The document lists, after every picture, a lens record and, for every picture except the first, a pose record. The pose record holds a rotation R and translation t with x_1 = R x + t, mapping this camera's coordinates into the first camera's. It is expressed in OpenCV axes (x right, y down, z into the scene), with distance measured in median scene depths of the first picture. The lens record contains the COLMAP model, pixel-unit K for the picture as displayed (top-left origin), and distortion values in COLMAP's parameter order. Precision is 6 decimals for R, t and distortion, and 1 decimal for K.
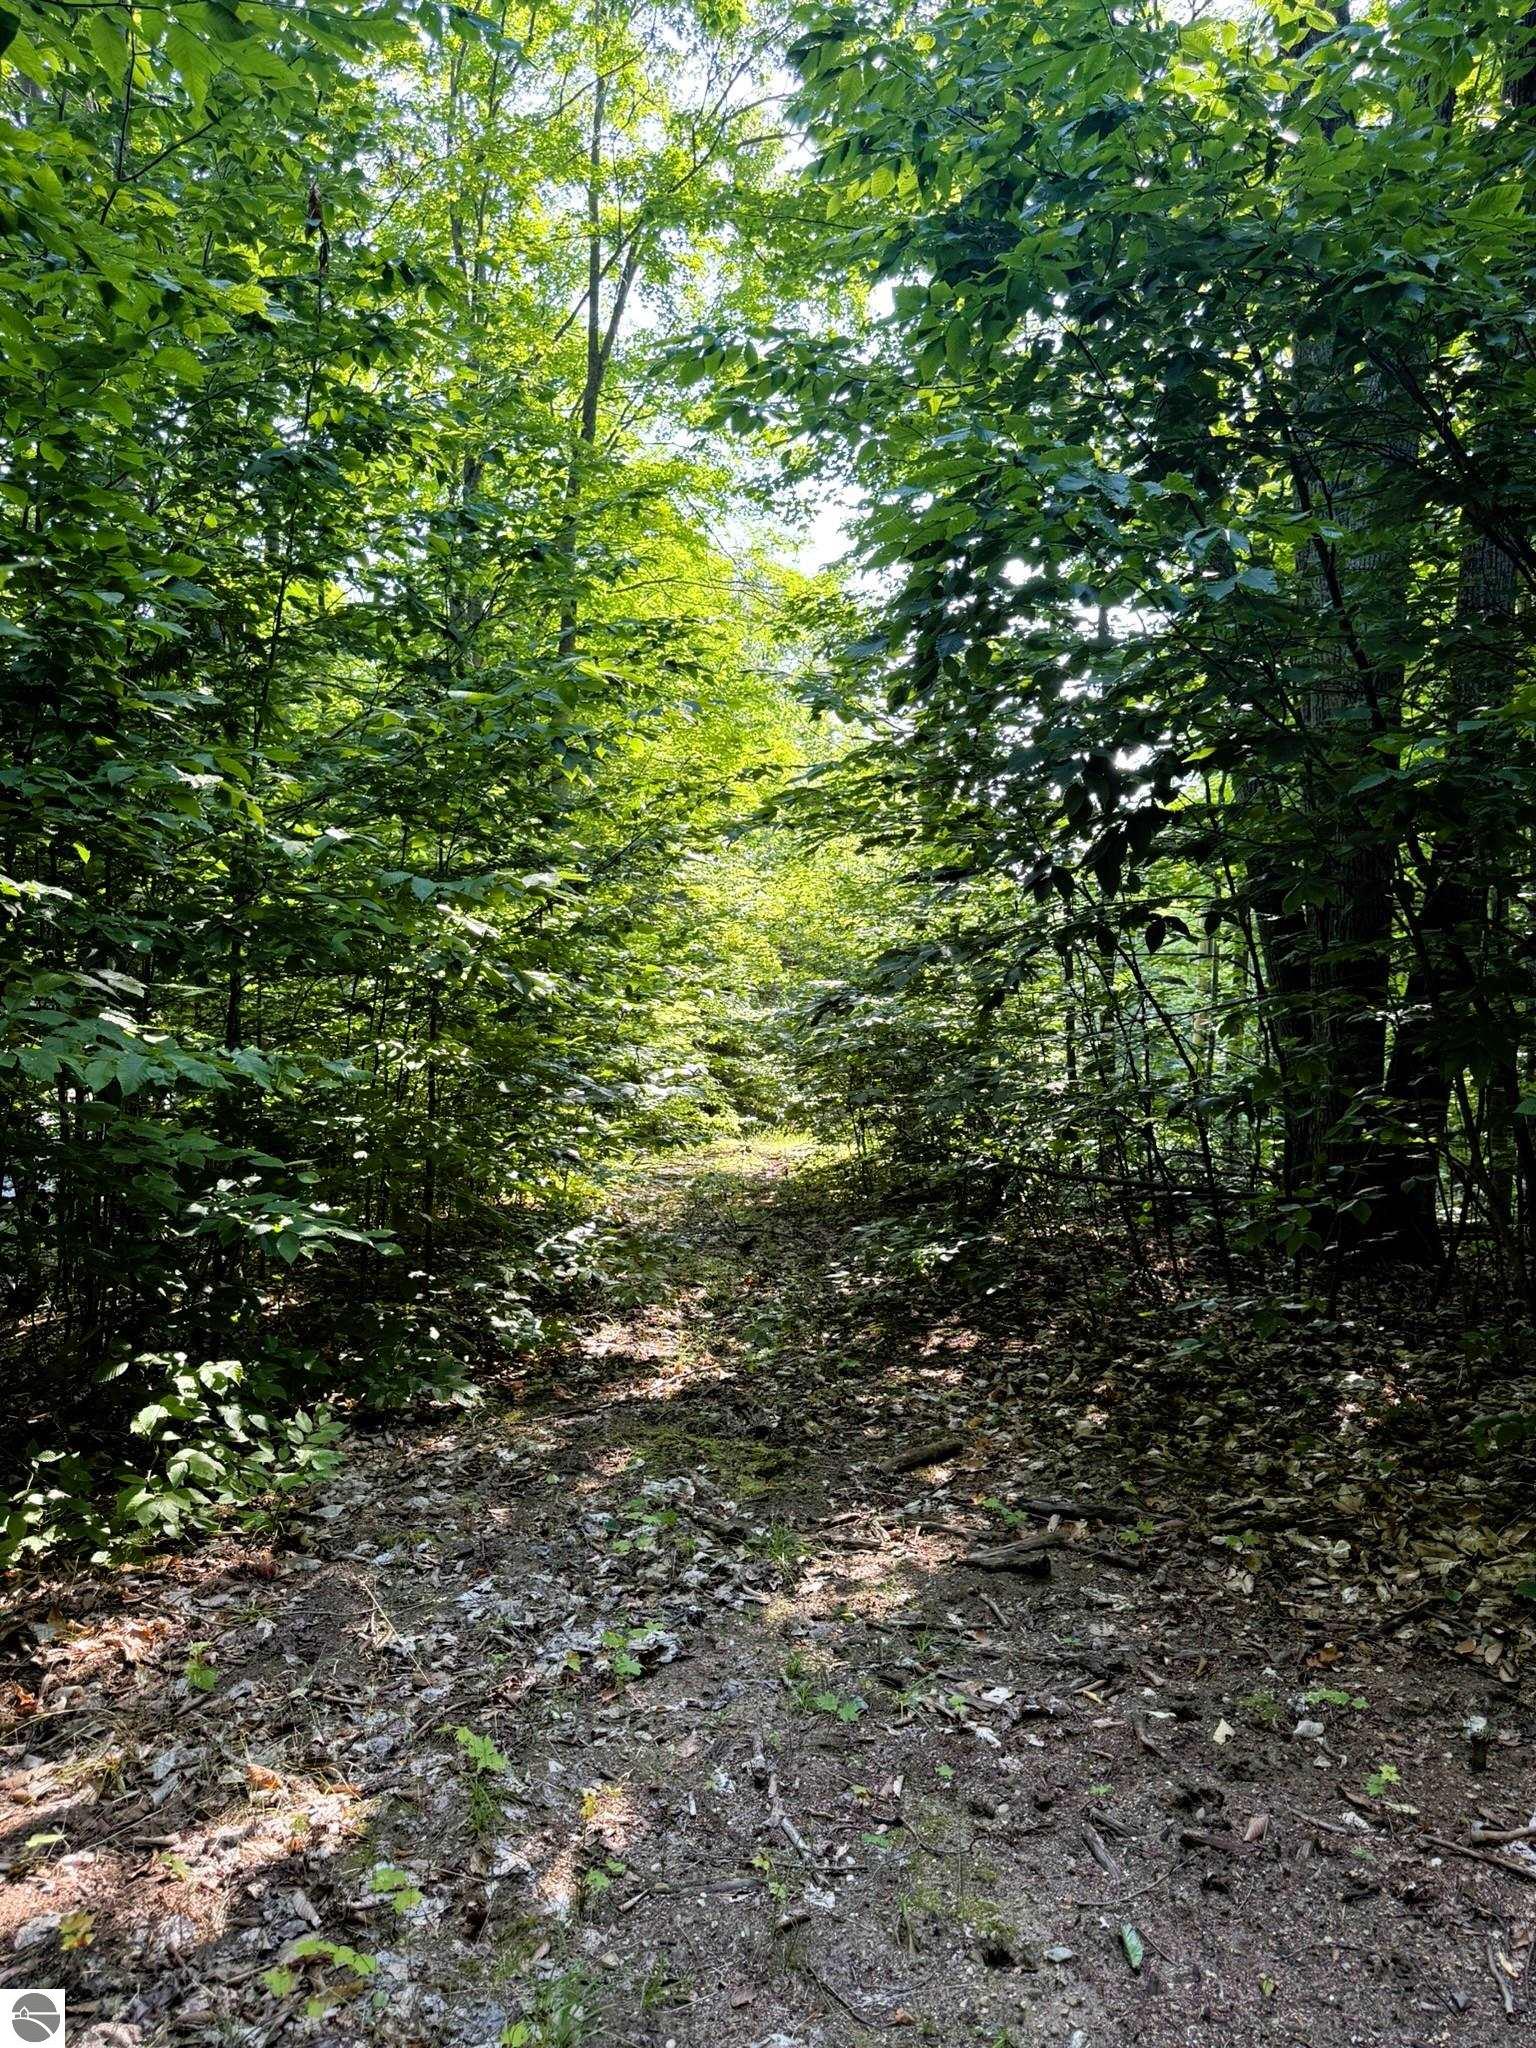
lens RADIAL K [[1433.2, 0, 772.4], [0, 1433.2, 1025.2], [0, 0, 1]] dist [-0.005140, -0.023244]
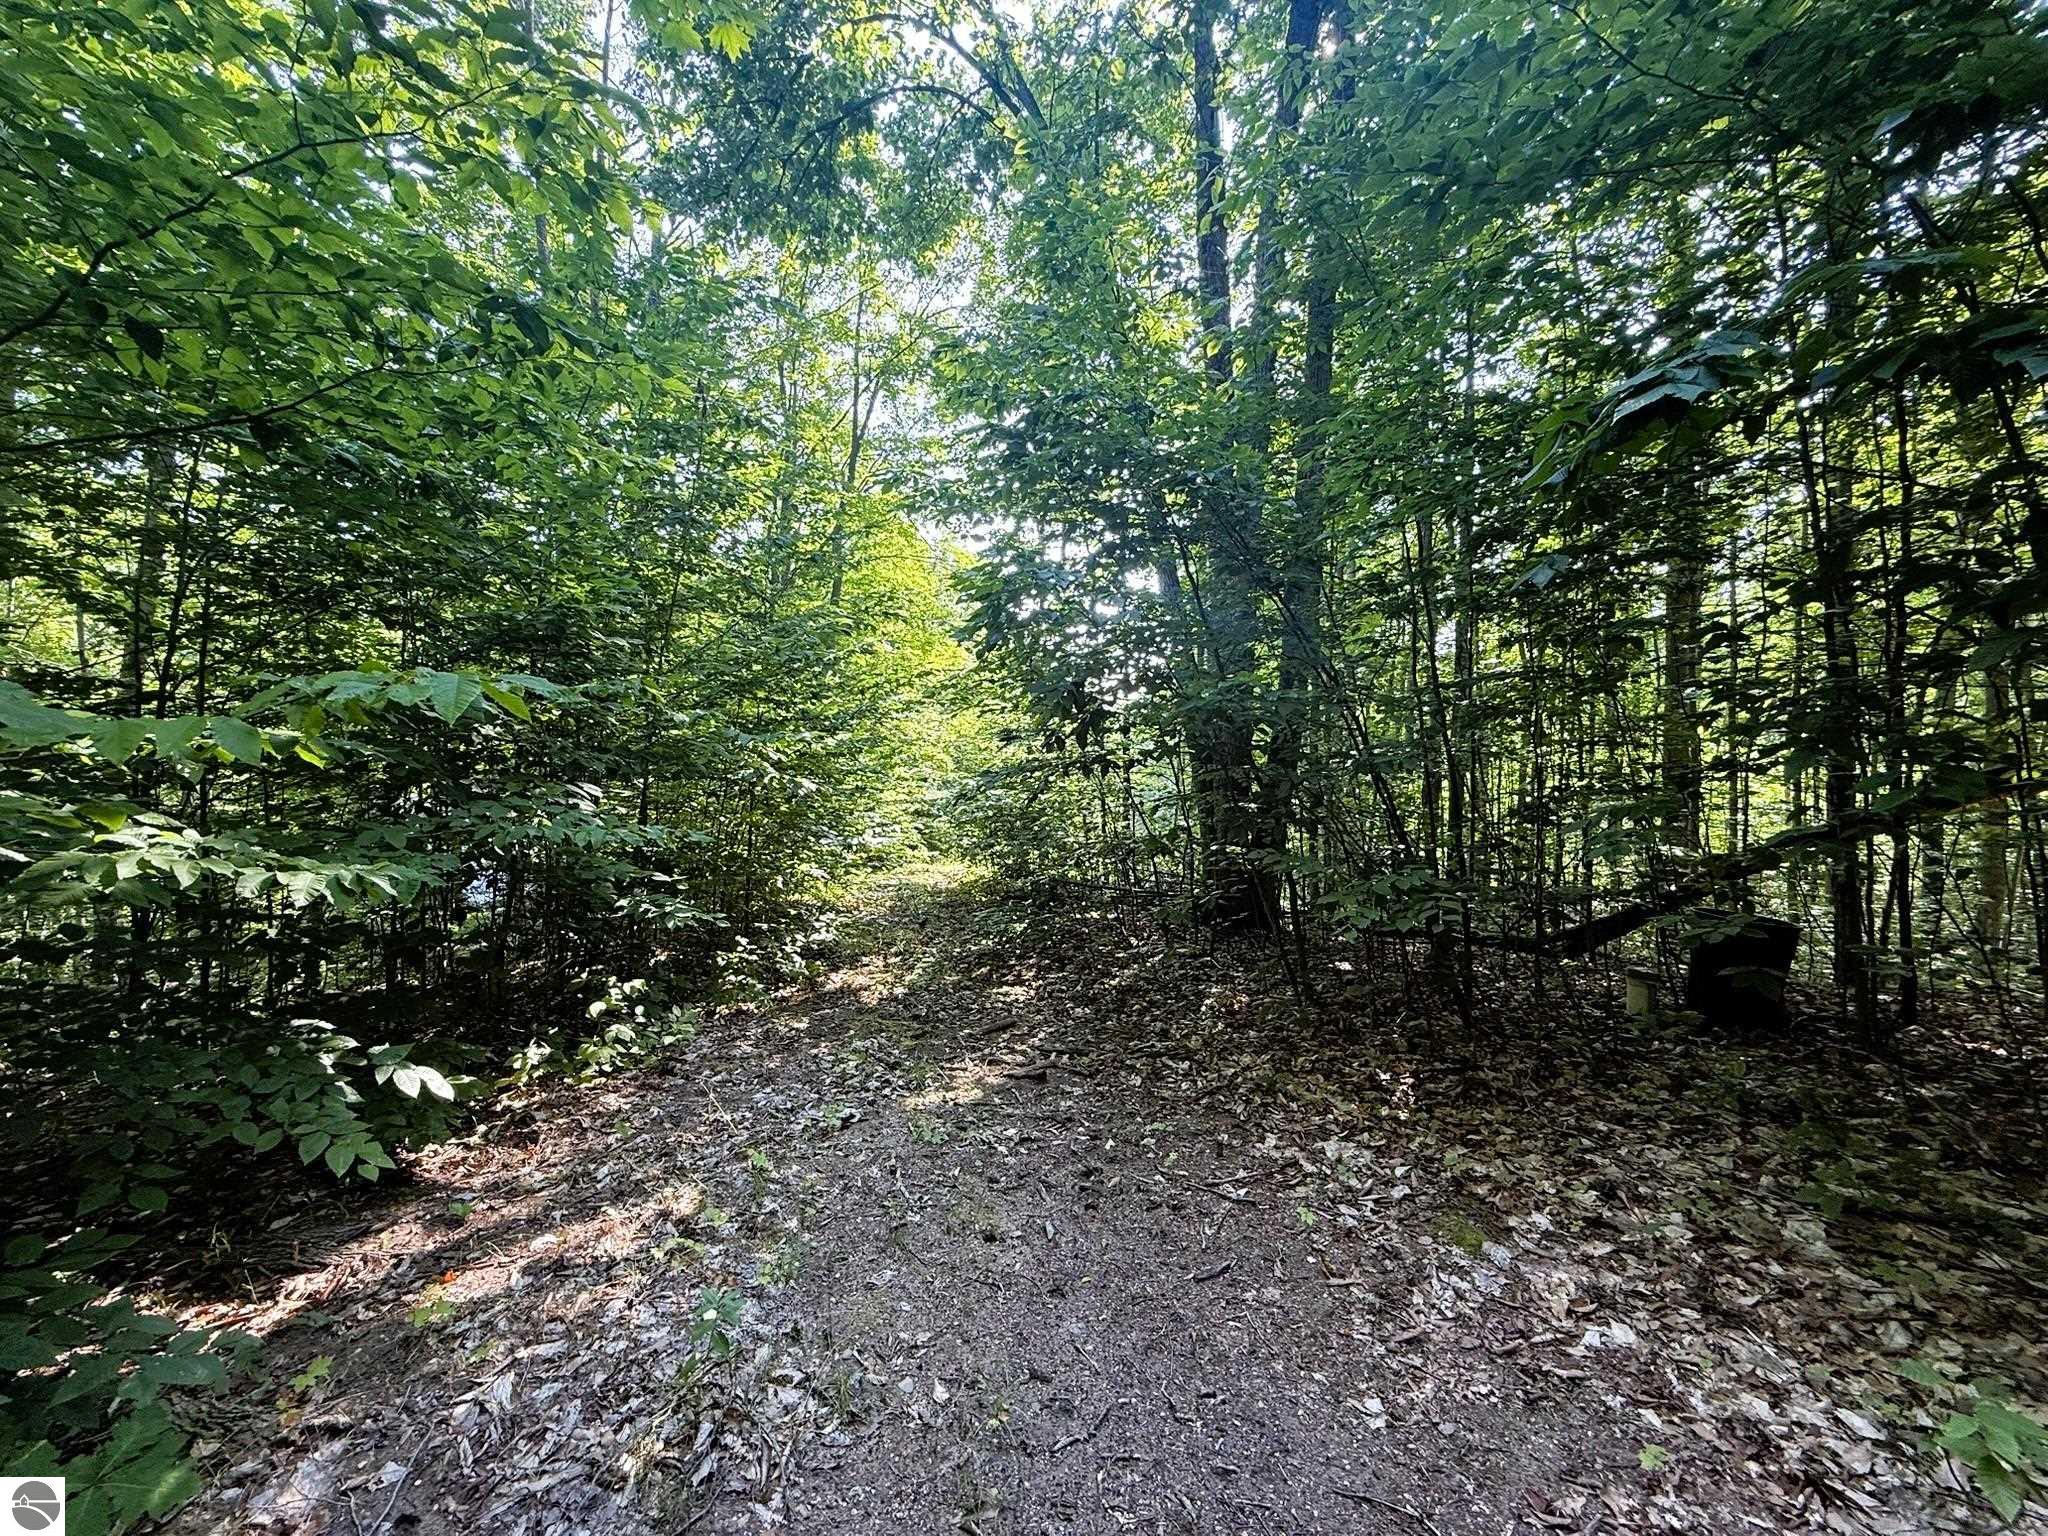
lens RADIAL K [[821.1, 0, 1022.3], [0, 821.1, 752.2], [0, 0, 1]] dist [-0.019055, 0.000220]
pose [[0.996914, 0.013270, 0.077374, 0.055816], [-0.008934, 0.998384, -0.056127, -0.019232], [-0.077994, 0.055263, 0.995421, -0.179130]]
